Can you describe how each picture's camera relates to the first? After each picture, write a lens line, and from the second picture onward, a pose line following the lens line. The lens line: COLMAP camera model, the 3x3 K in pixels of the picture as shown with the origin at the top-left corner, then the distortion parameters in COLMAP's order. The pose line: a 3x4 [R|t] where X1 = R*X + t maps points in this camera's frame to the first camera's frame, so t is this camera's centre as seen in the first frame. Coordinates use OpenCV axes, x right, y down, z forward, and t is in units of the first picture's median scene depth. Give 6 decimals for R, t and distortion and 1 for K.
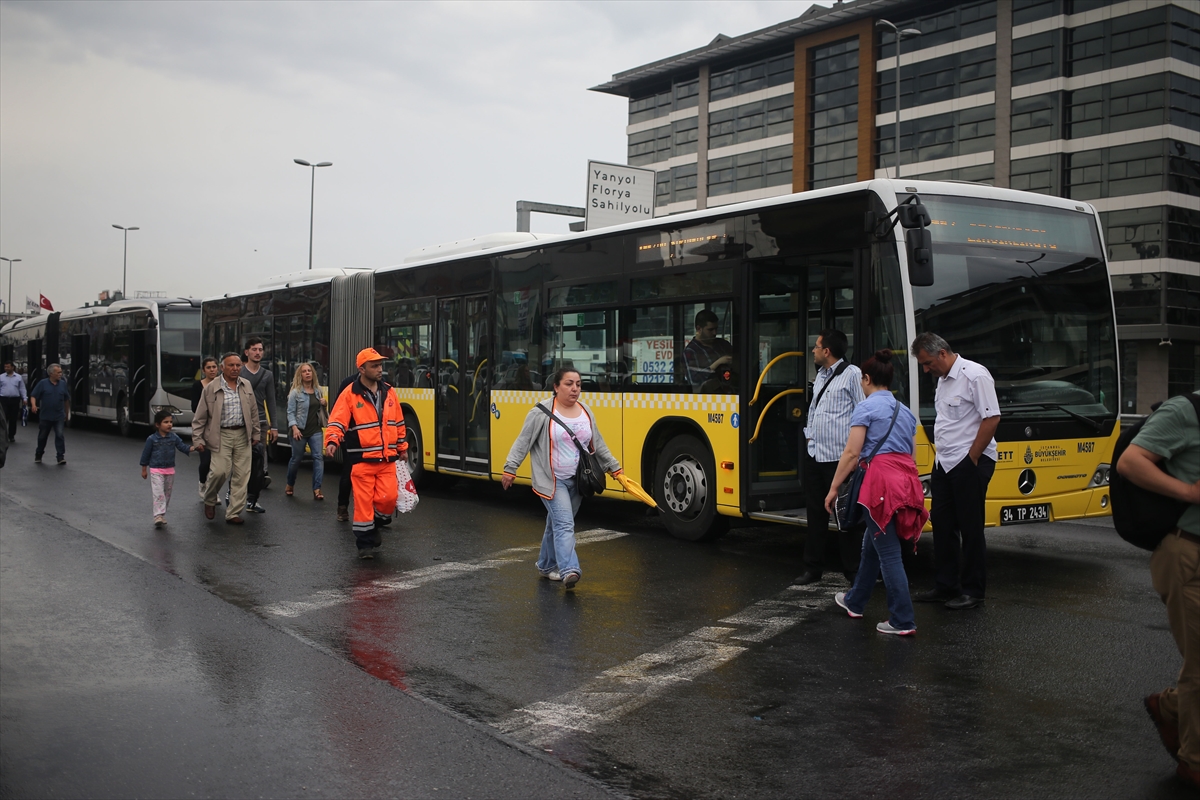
lens RADIAL K [[1329.7, 0, 600.0], [0, 1329.7, 400.0], [0, 0, 1]] dist [-0.081297, 0.183600]
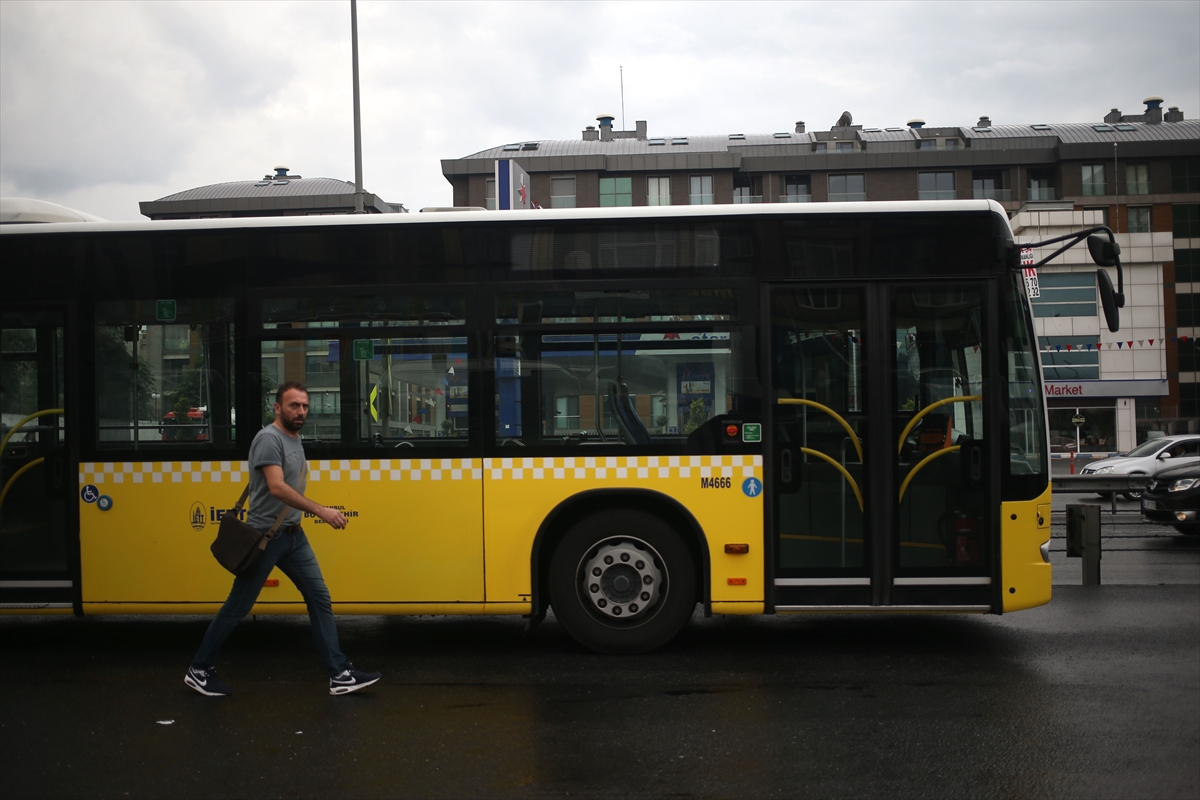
lens RADIAL K [[1329.7, 0, 600.0], [0, 1329.7, 400.0], [0, 0, 1]] dist [-0.081297, 0.183600]
pose [[0.605989, -0.015510, 0.795322, -0.528223], [0.032936, 0.999442, -0.005604, -0.032324], [-0.794791, 0.029590, 0.606162, 0.576118]]
